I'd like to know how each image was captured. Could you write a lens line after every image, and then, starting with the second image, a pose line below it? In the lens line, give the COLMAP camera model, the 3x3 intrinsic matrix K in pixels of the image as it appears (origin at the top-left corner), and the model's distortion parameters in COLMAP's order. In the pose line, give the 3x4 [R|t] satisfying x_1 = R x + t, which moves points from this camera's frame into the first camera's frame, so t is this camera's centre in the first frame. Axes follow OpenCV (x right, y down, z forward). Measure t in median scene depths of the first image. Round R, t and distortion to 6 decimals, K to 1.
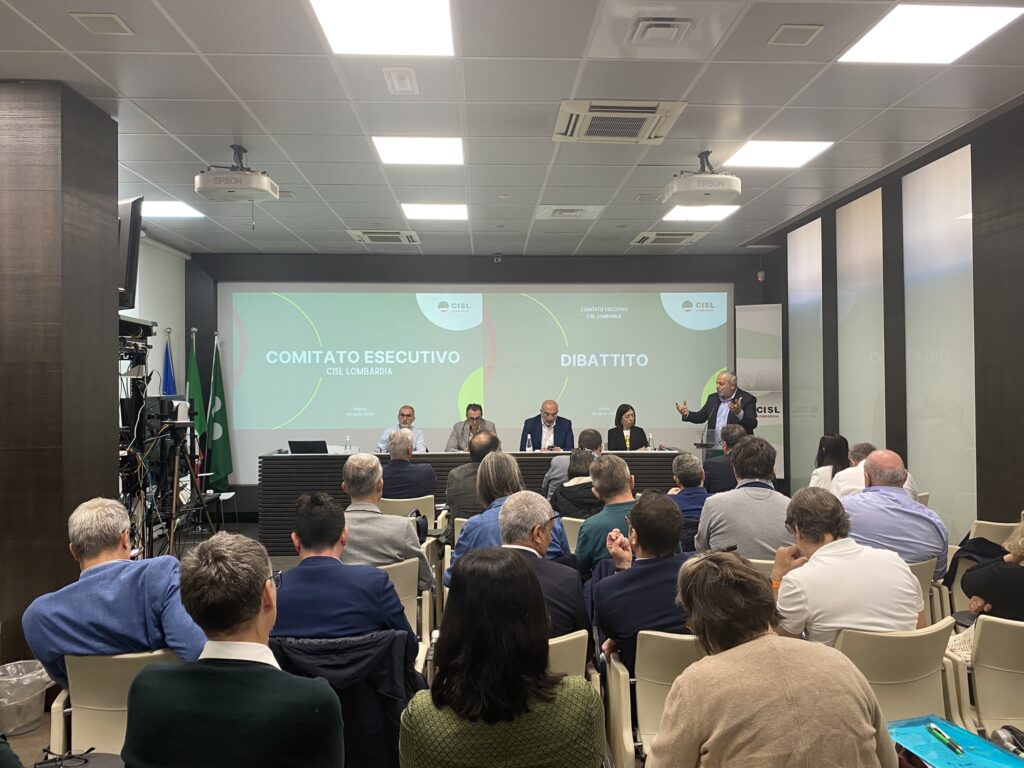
lens RADIAL K [[780.3, 0, 520.4], [0, 780.3, 370.6], [0, 0, 1]] dist [0.069728, -0.080700]
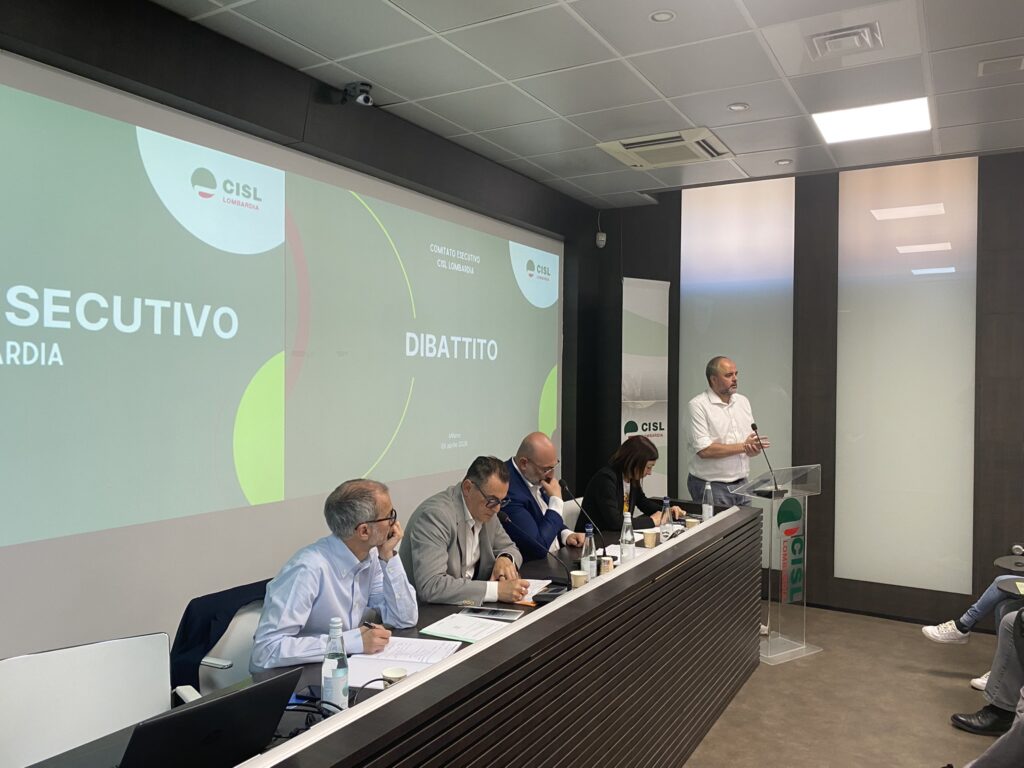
lens RADIAL K [[780.3, 0, 515.4], [0, 780.3, 385.7], [0, 0, 1]] dist [0.069728, -0.080700]
pose [[0.526438, -0.000834, 0.850213, -0.378806], [-0.027901, 0.999444, 0.018256, 0.002625], [-0.849756, -0.033332, 0.526122, 0.763803]]
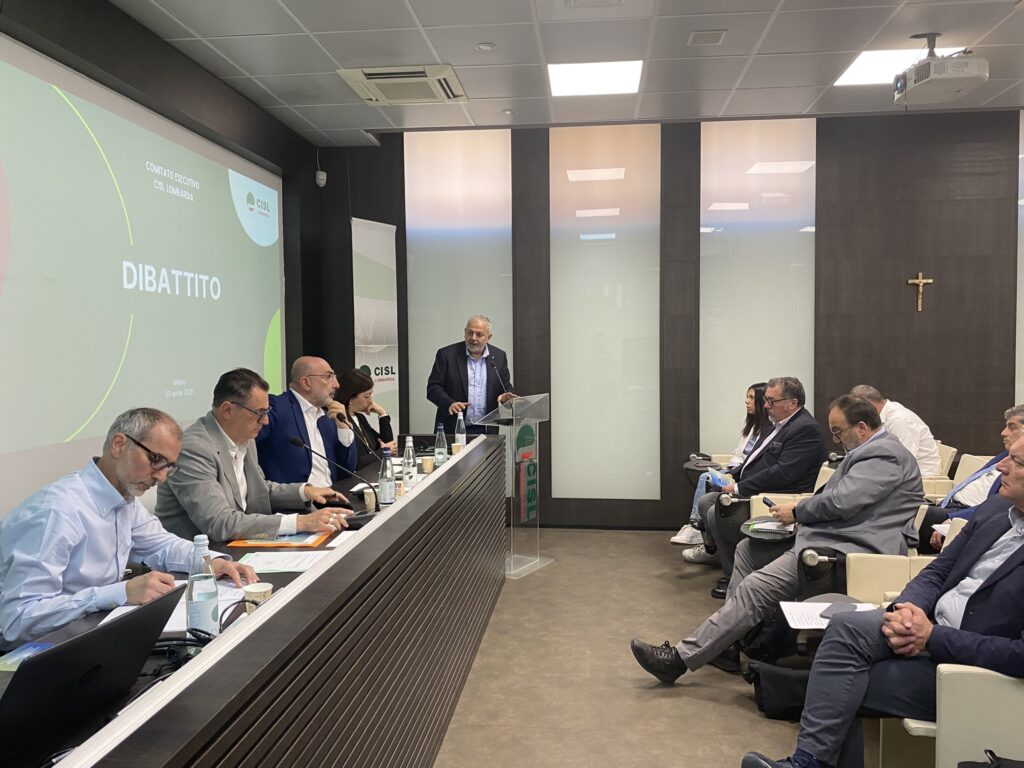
lens RADIAL K [[780.3, 0, 520.4], [0, 780.3, 373.8], [0, 0, 1]] dist [0.069728, -0.080700]
pose [[0.127908, -0.034166, 0.991197, -0.397640], [-0.008752, 0.999329, 0.035576, 0.027137], [-0.991747, -0.013226, 0.127523, 0.820553]]
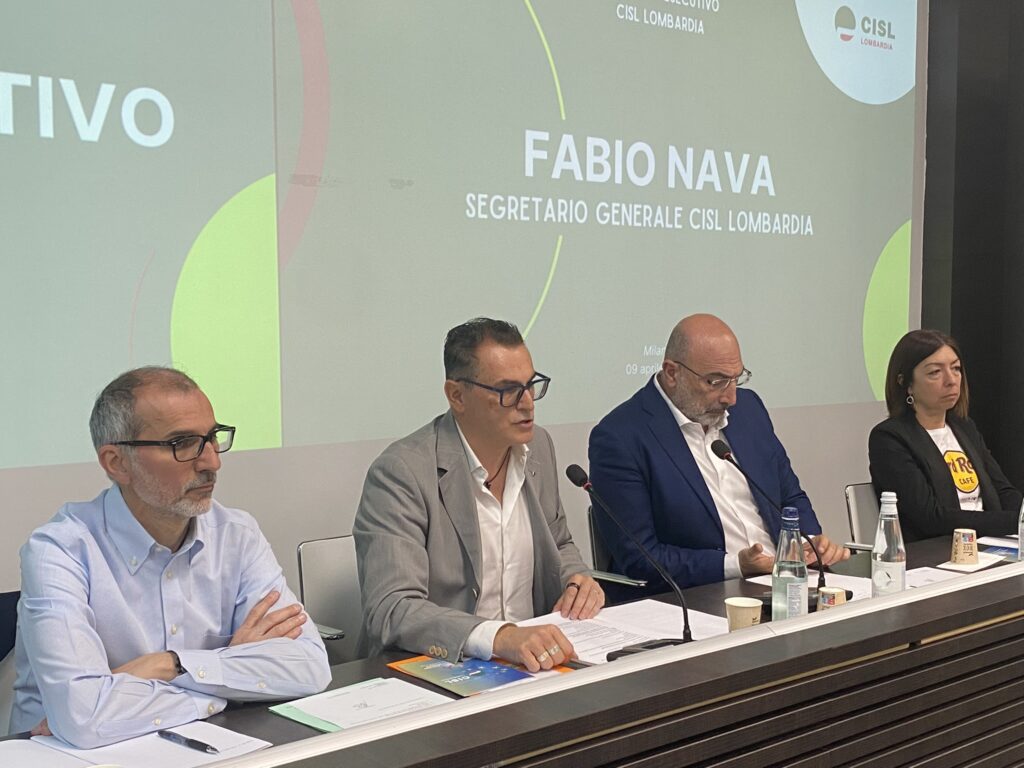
lens RADIAL K [[1282.9, 0, 520.3], [0, 1282.9, 406.0], [0, 0, 1]] dist [0.038191, 0.000000]
pose [[0.785549, -0.047070, 0.617007, -0.250701], [-0.017356, 0.995035, 0.098005, 0.026610], [-0.618556, -0.087696, 0.780831, 0.748009]]
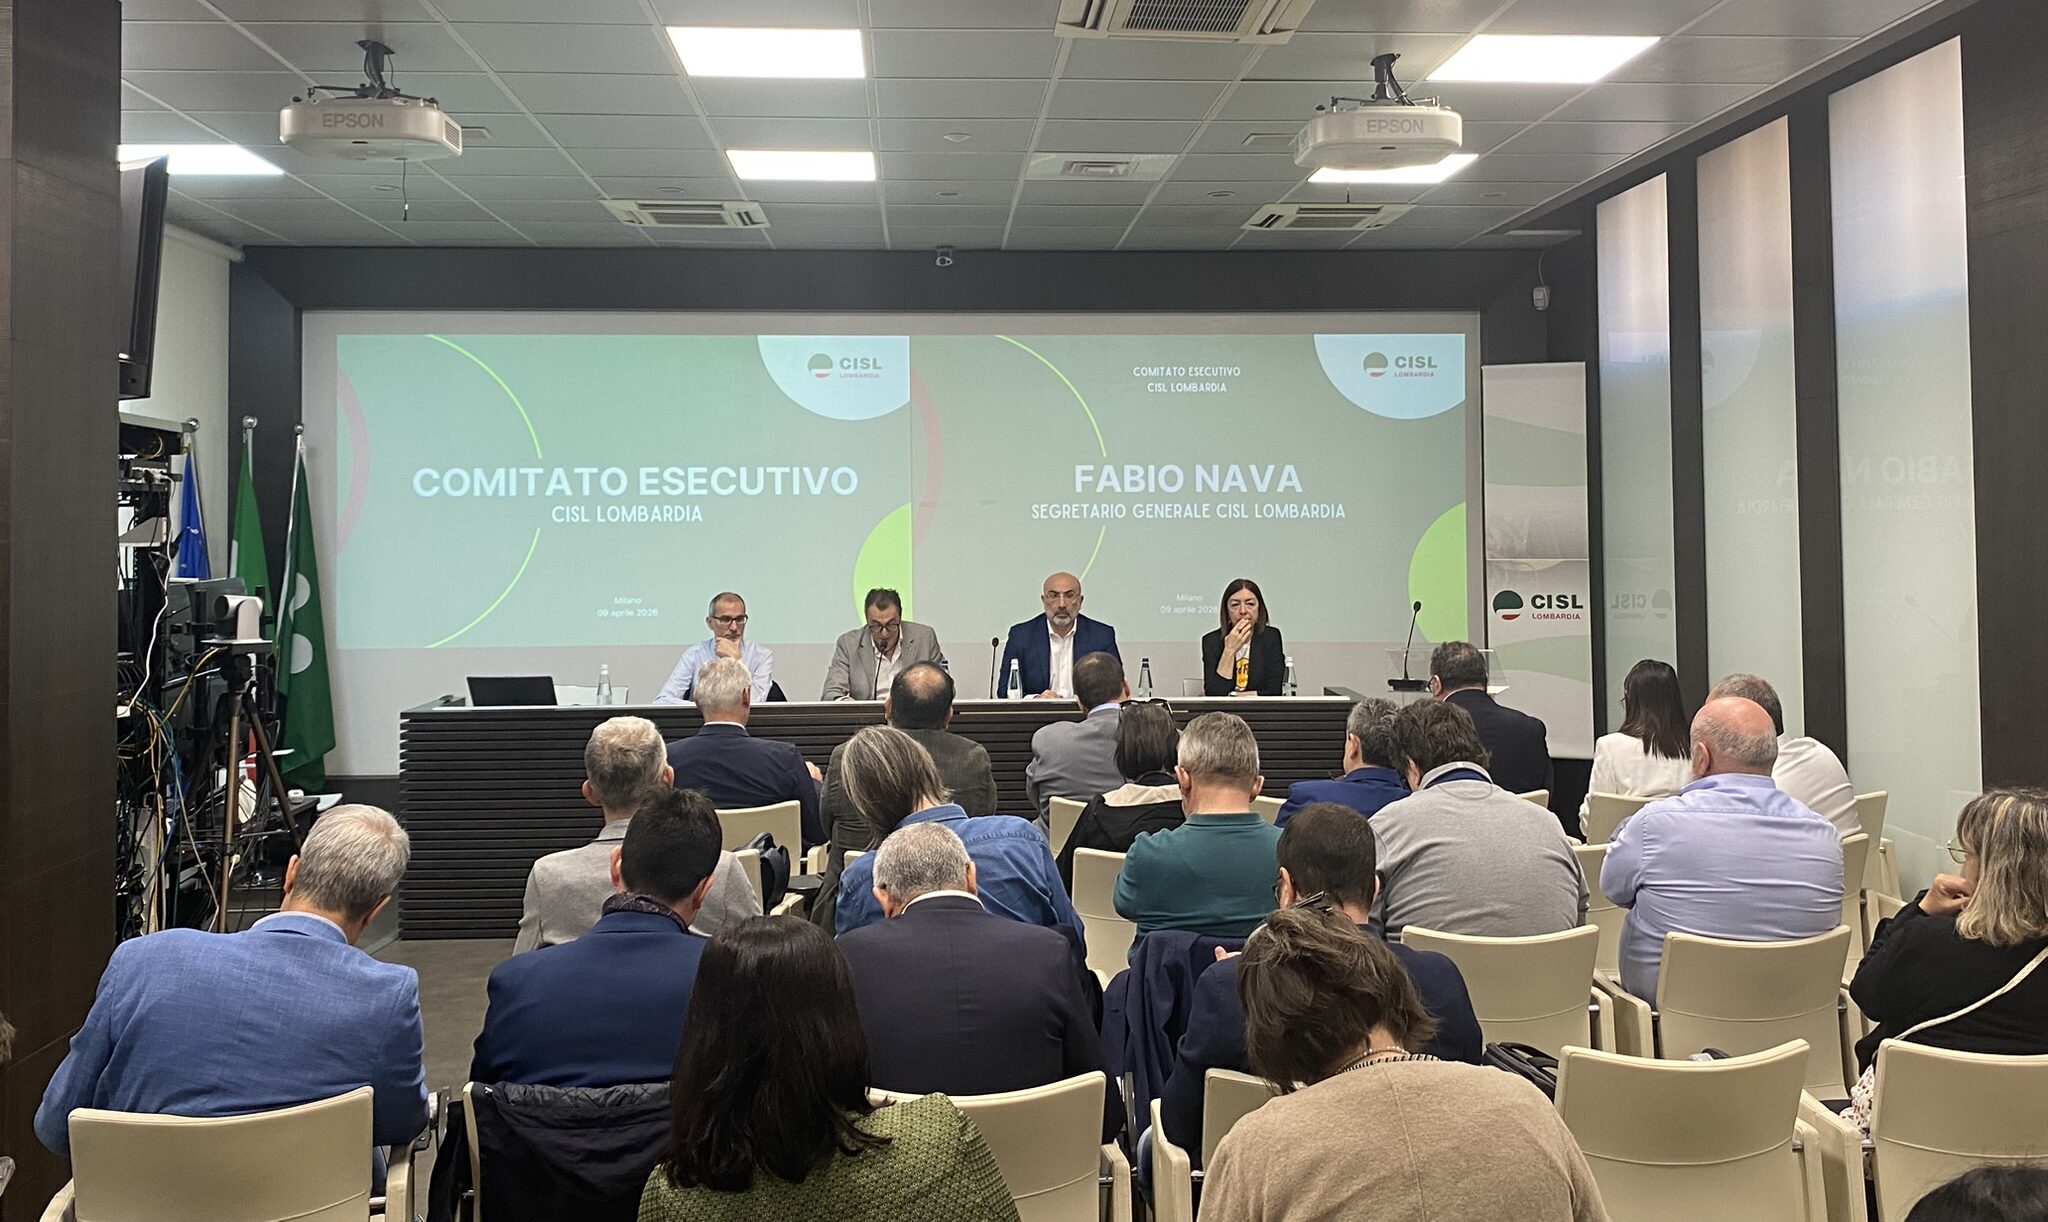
lens RADIAL K [[1896.9, 0, 1026.9], [0, 1896.9, 447.8], [0, 0, 1]] dist [0.079540, 0.000000]
pose [[0.999946, -0.000809, 0.010331, 0.007042], [0.001040, 0.999748, -0.022404, -0.013342], [-0.010311, 0.022414, 0.999696, -0.074132]]
